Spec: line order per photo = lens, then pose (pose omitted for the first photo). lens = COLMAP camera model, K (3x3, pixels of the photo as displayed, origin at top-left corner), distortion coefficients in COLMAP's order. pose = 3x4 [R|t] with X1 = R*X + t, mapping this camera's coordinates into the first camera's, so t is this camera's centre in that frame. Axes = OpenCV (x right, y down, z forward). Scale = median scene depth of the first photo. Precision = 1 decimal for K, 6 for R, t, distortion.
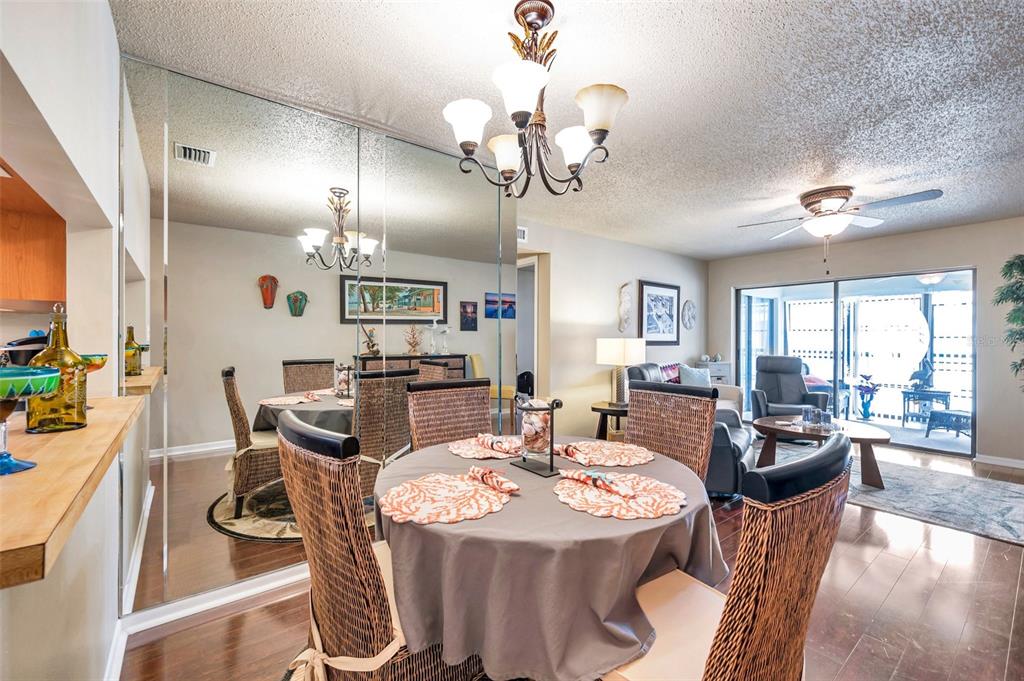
lens RADIAL K [[424.6, 0, 513.7], [0, 424.6, 339.4], [0, 0, 1]] dist [0.010155, -0.002287]
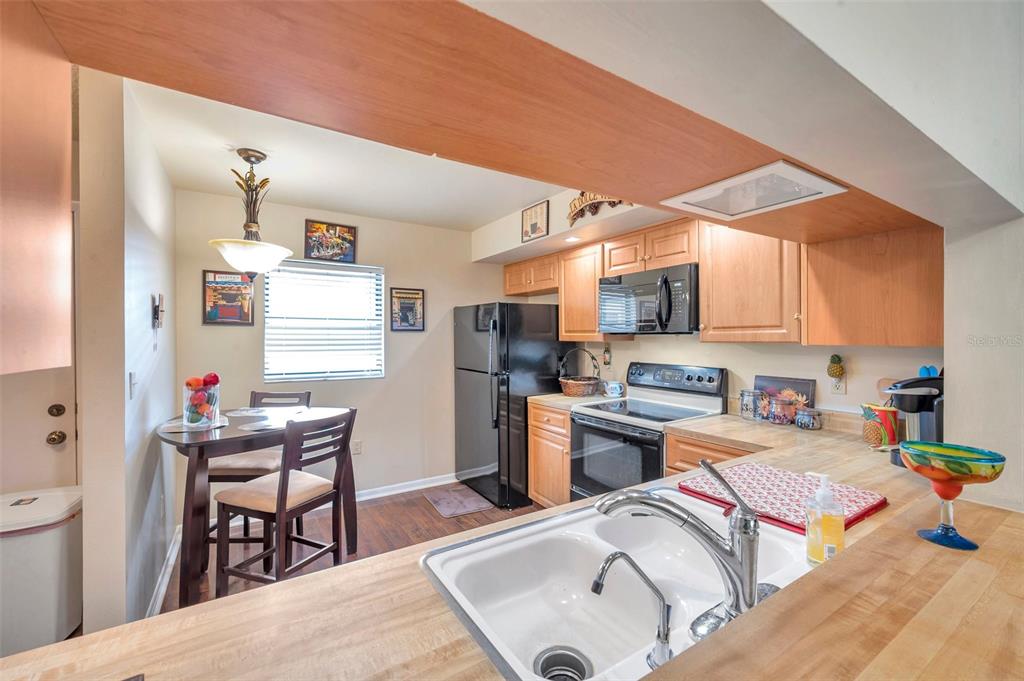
lens RADIAL K [[424.6, 0, 510.0], [0, 424.6, 340.4], [0, 0, 1]] dist [0.010155, -0.002287]
pose [[-0.084555, 0.001931, -0.996417, -0.257995], [-0.005735, 0.999981, 0.002425, -0.077940], [0.996402, 0.005919, -0.084542, 0.304313]]
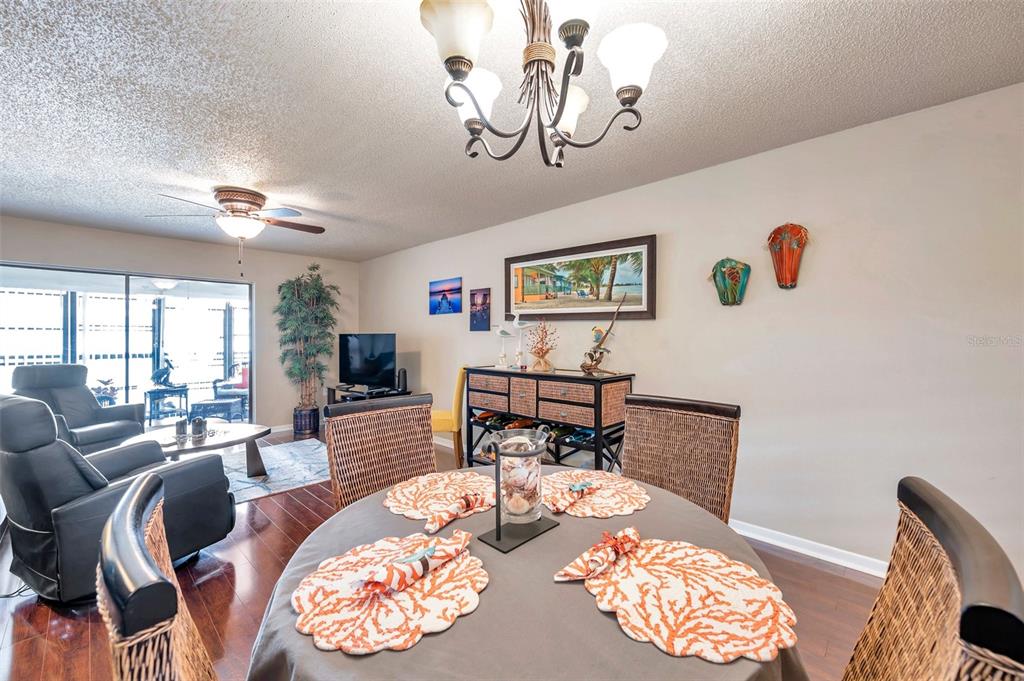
lens RADIAL K [[411.2, 0, 510.3], [0, 411.2, 331.5], [0, 0, 1]] dist [-0.008768, 0.003082]
pose [[-0.131793, 0.009881, 0.991228, -0.557092], [0.006647, 0.999937, -0.009084, -0.021663], [-0.991255, 0.005392, -0.131850, 0.985296]]
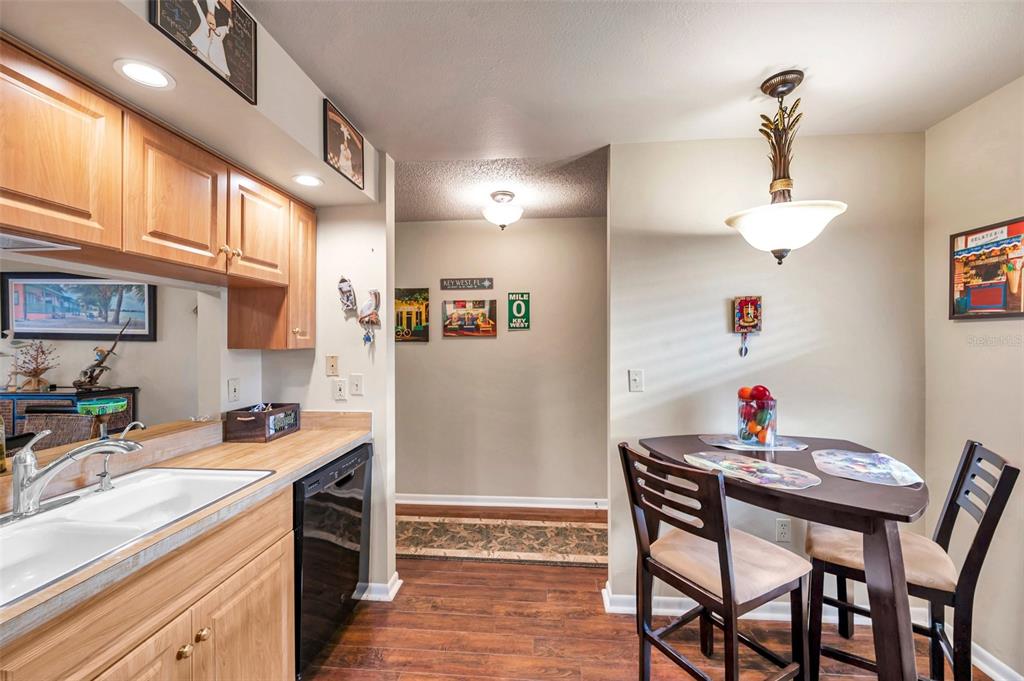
lens RADIAL K [[411.2, 0, 510.0], [0, 411.2, 340.1], [0, 0, 1]] dist [-0.008768, 0.003082]
pose [[-0.736071, -0.000287, 0.676904, -1.735665], [0.005546, 0.999964, 0.006455, -0.094011], [-0.676881, 0.008506, -0.736043, 0.467641]]
